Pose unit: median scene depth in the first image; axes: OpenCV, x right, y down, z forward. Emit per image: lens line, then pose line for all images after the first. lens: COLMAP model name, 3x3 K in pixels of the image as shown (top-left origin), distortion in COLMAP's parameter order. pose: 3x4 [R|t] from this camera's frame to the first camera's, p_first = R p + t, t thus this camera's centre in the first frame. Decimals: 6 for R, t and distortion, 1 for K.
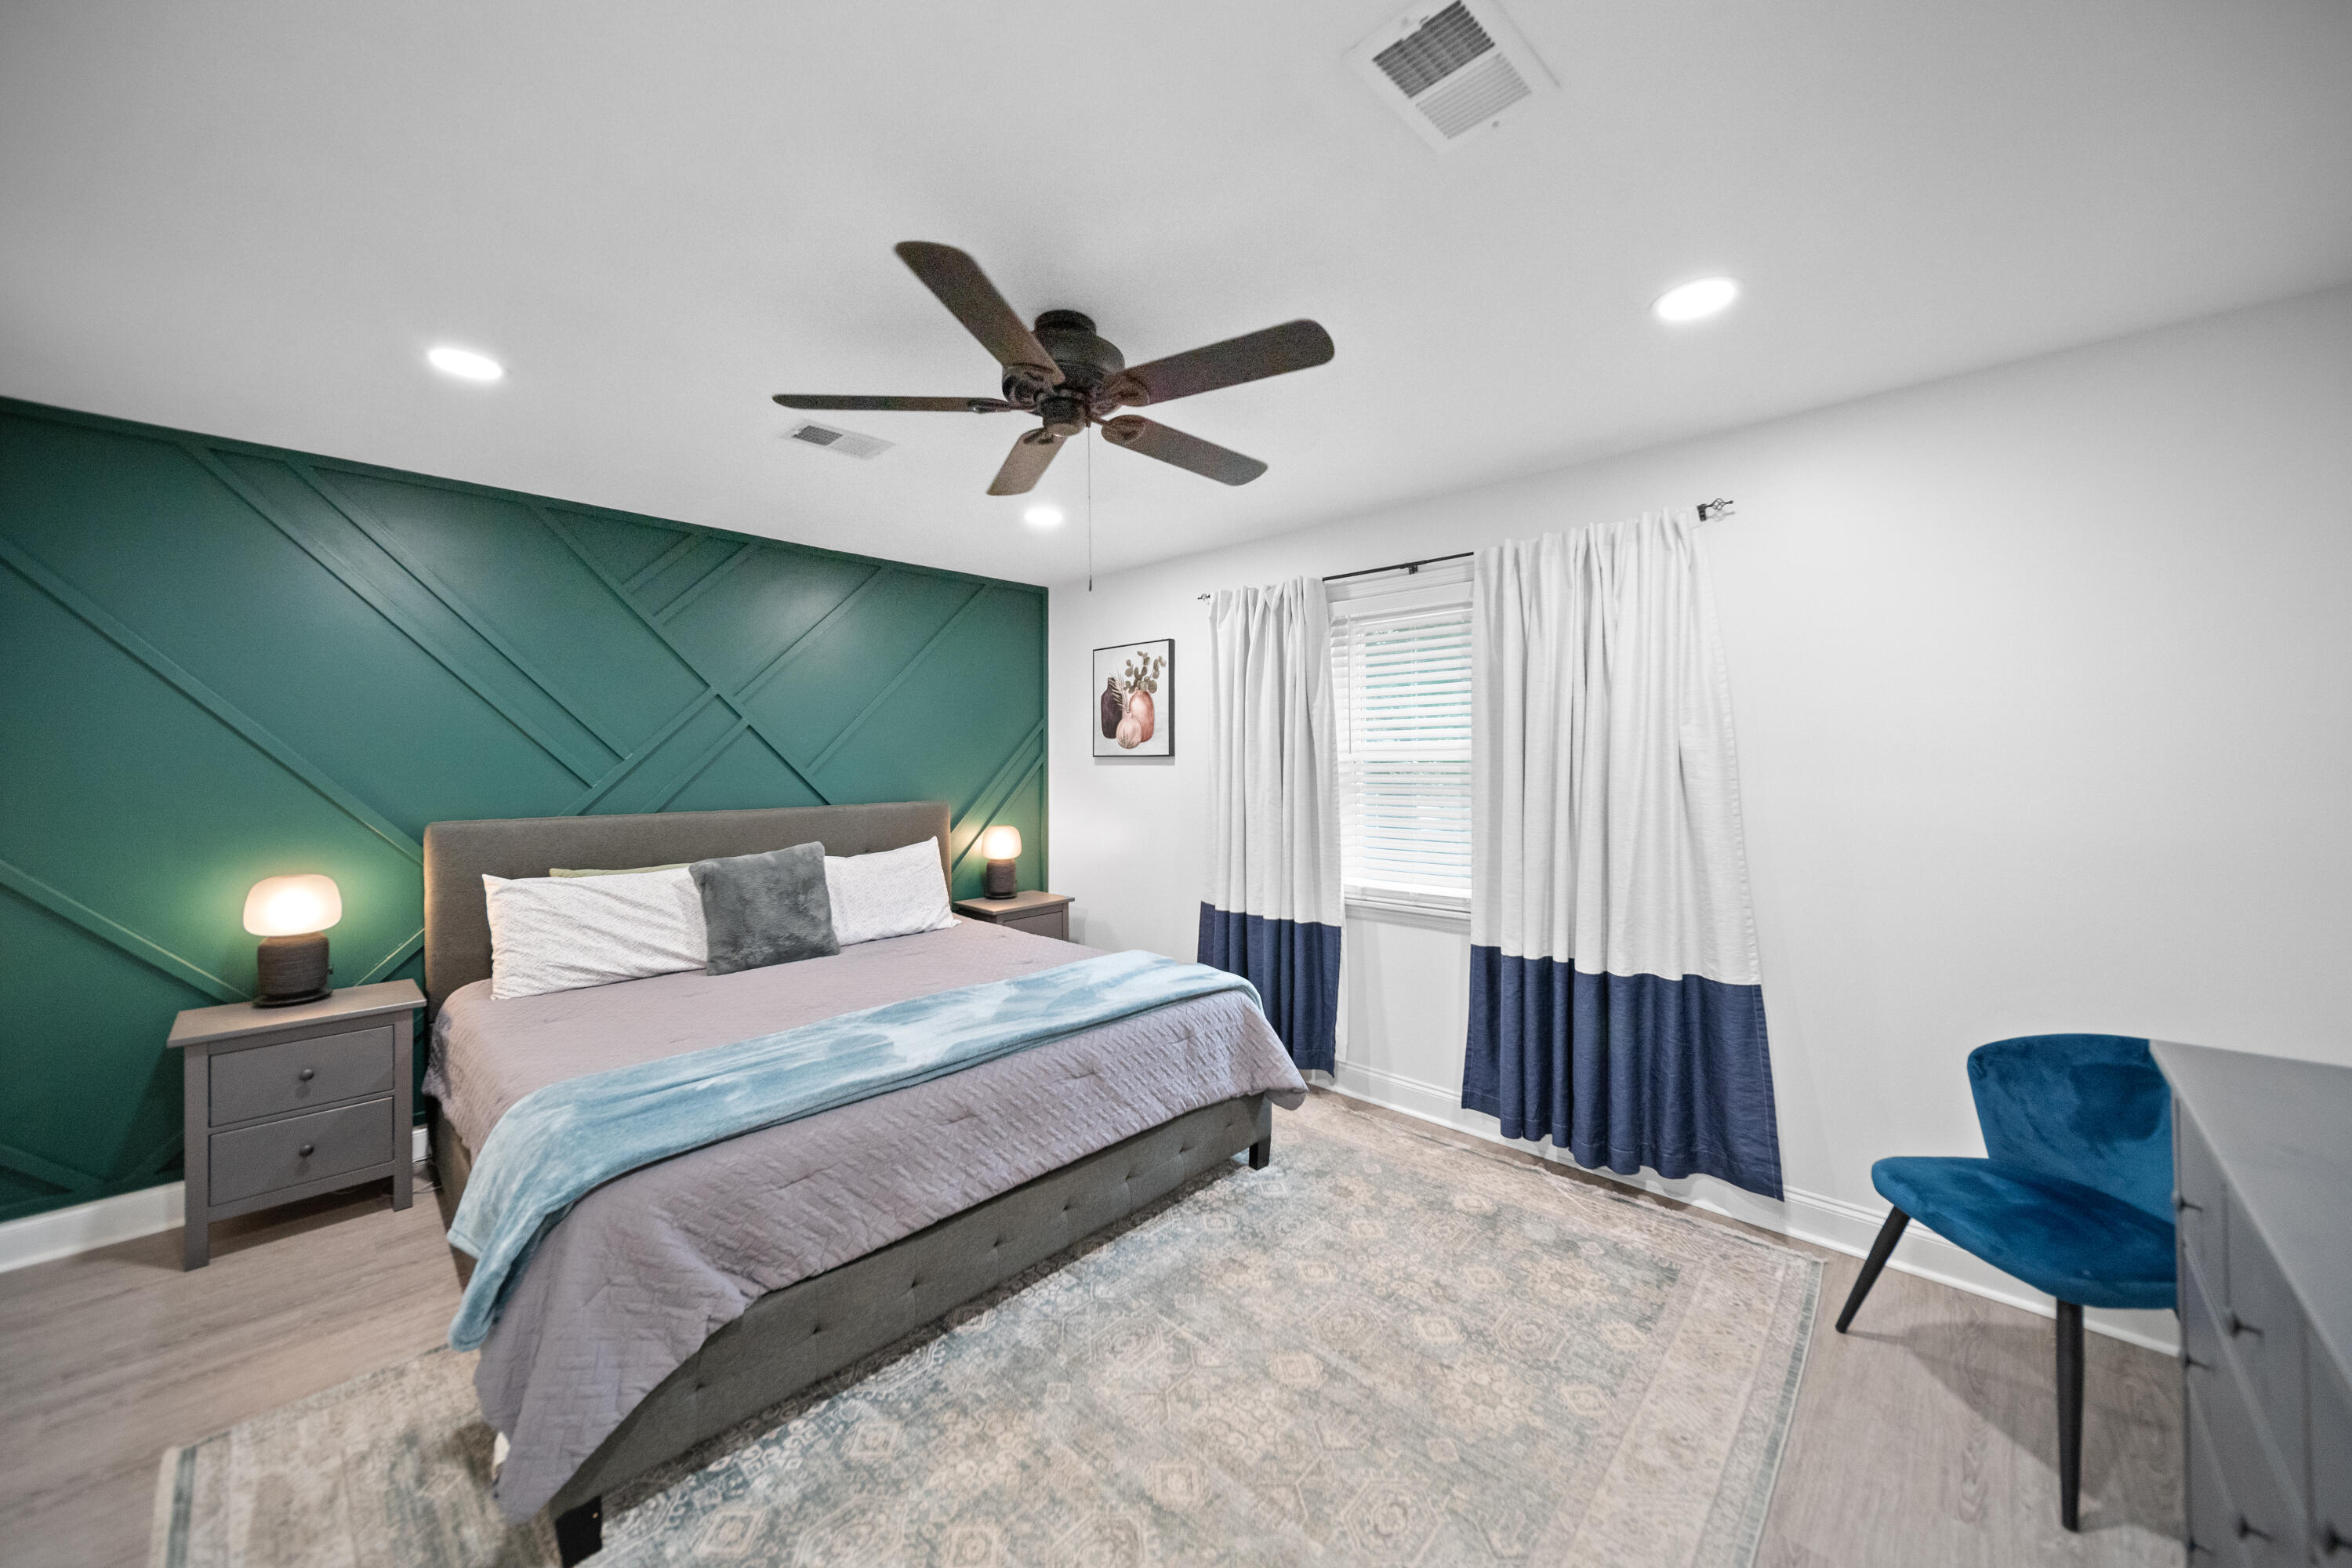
lens RADIAL K [[842.4, 0, 1146.2], [0, 842.4, 758.6], [0, 0, 1]] dist [-0.001192, -0.000132]
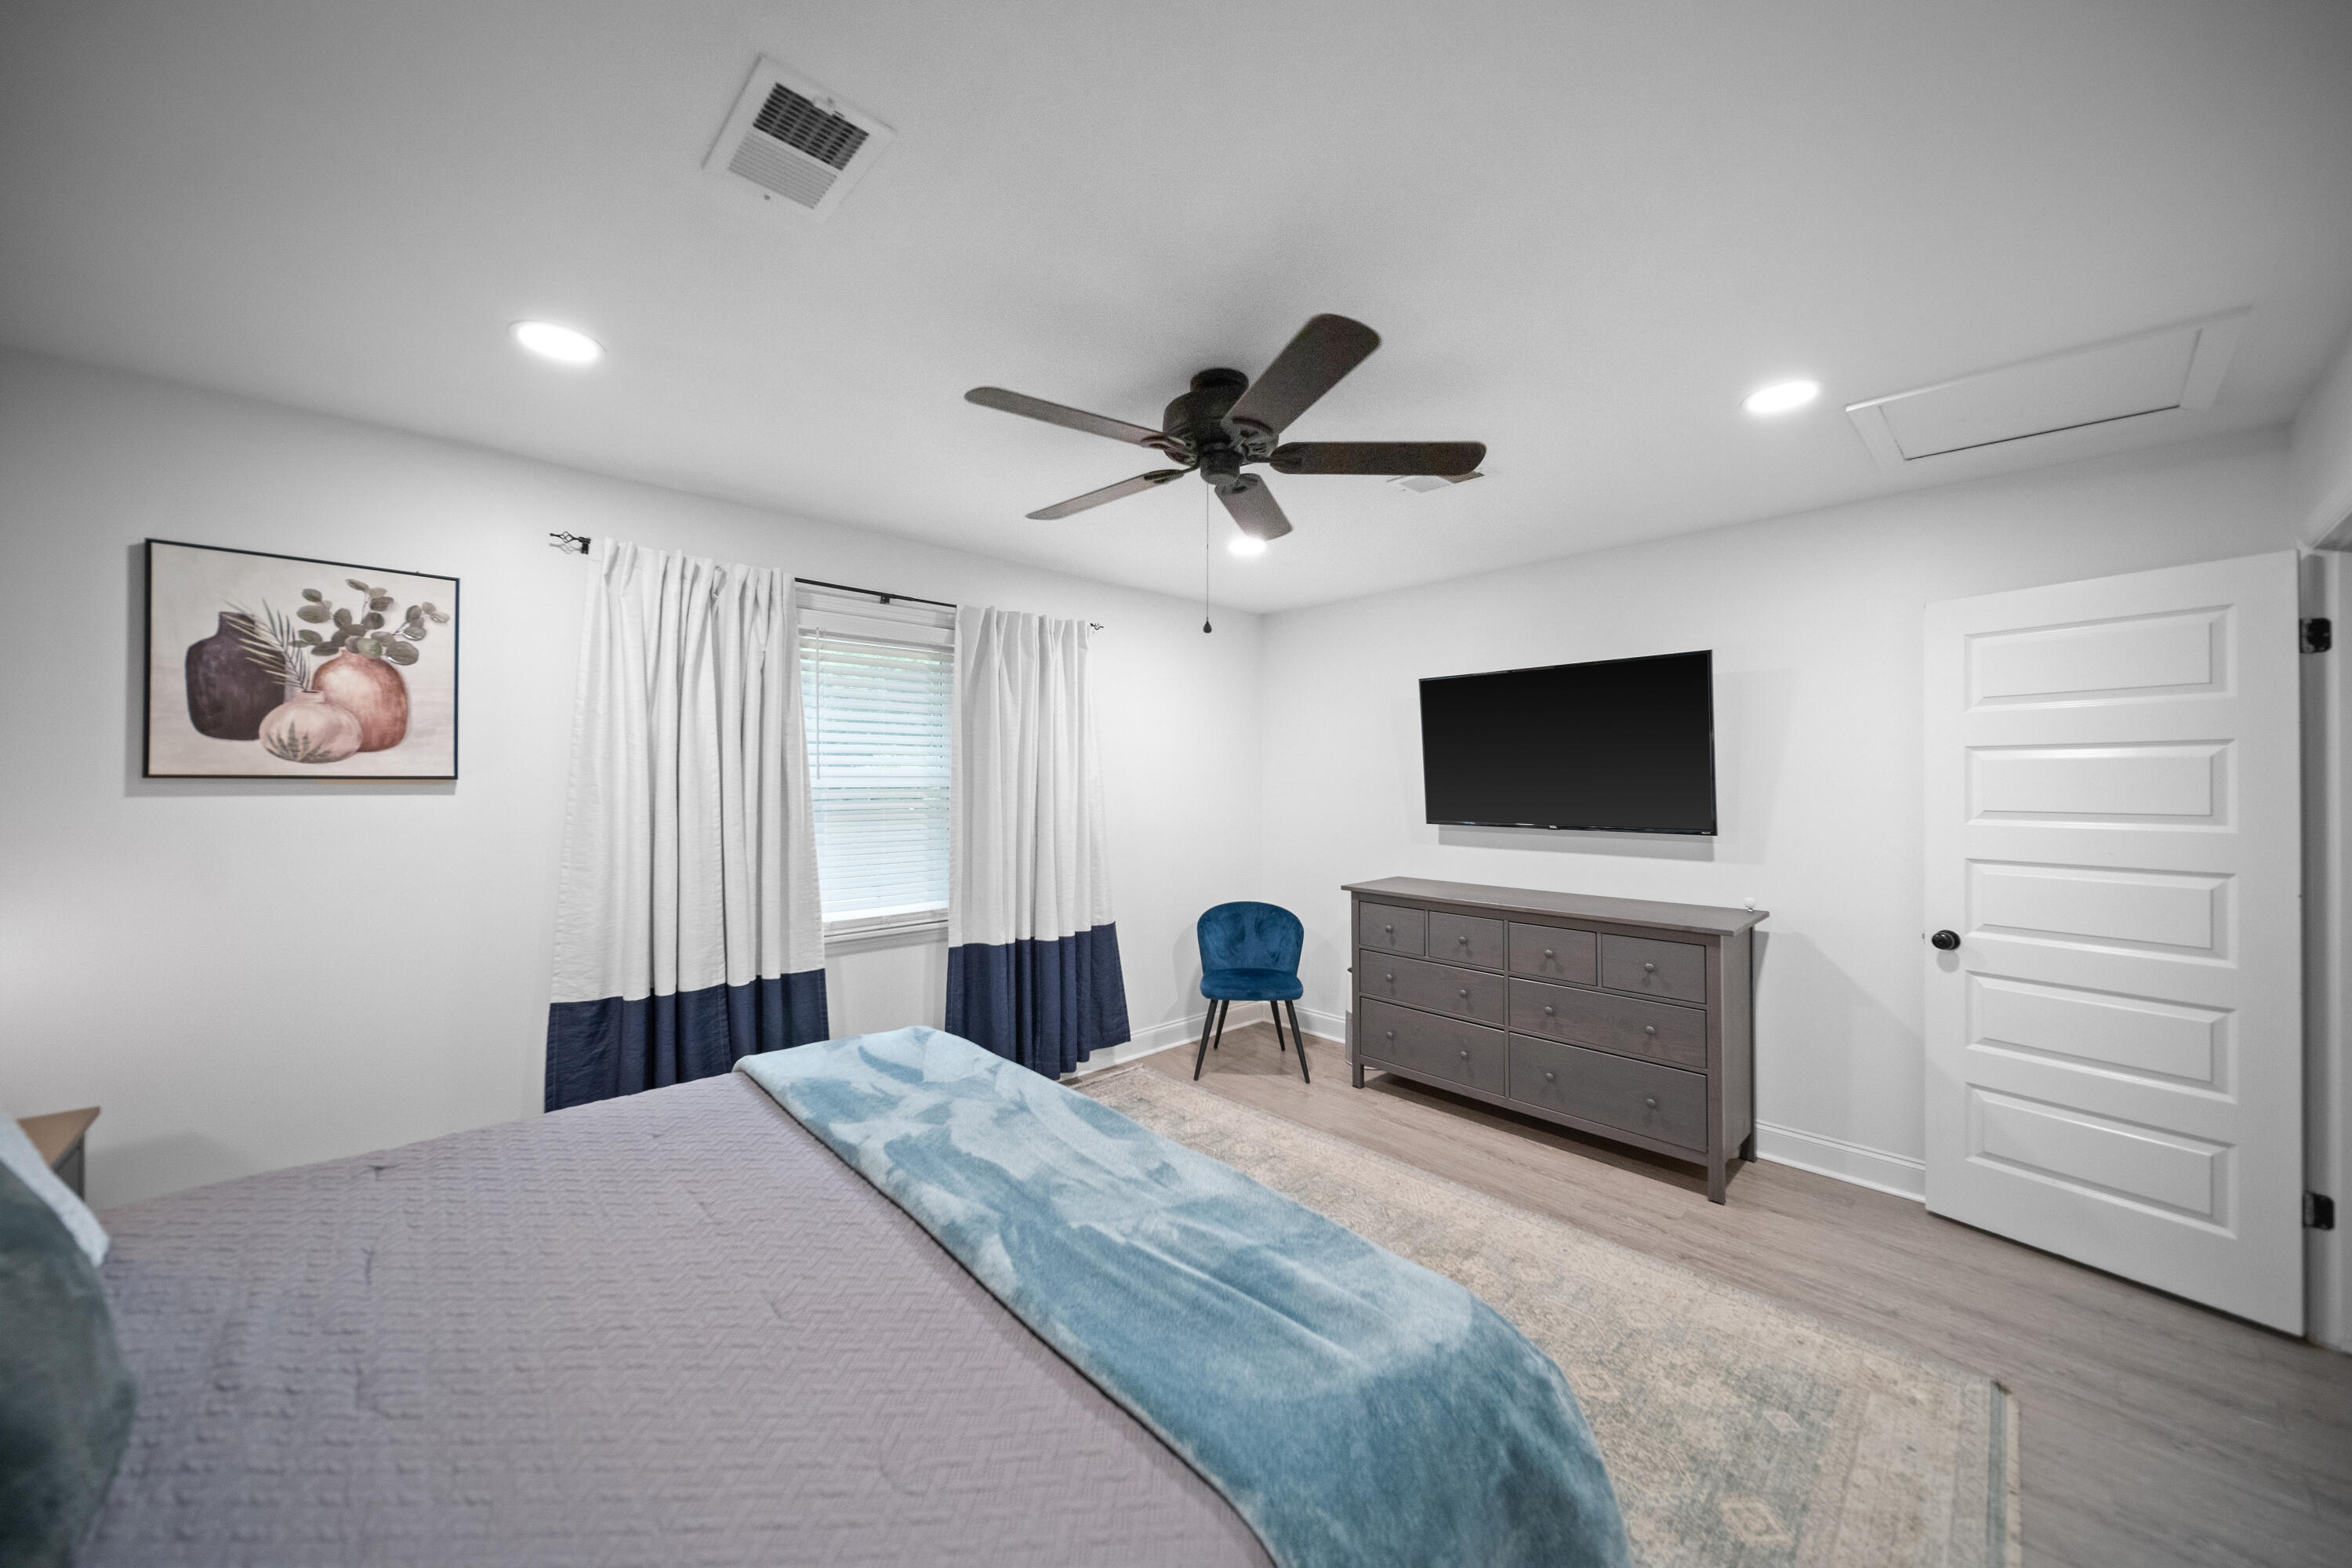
lens RADIAL K [[850.4, 0, 1171.2], [0, 850.4, 781.8], [0, 0, 1]] dist [0.000565, 0.000093]
pose [[0.032540, -0.003186, 0.999465, -0.651210], [-0.013197, 0.999906, 0.003617, -0.010991], [-0.999383, -0.013307, 0.032495, 0.569229]]
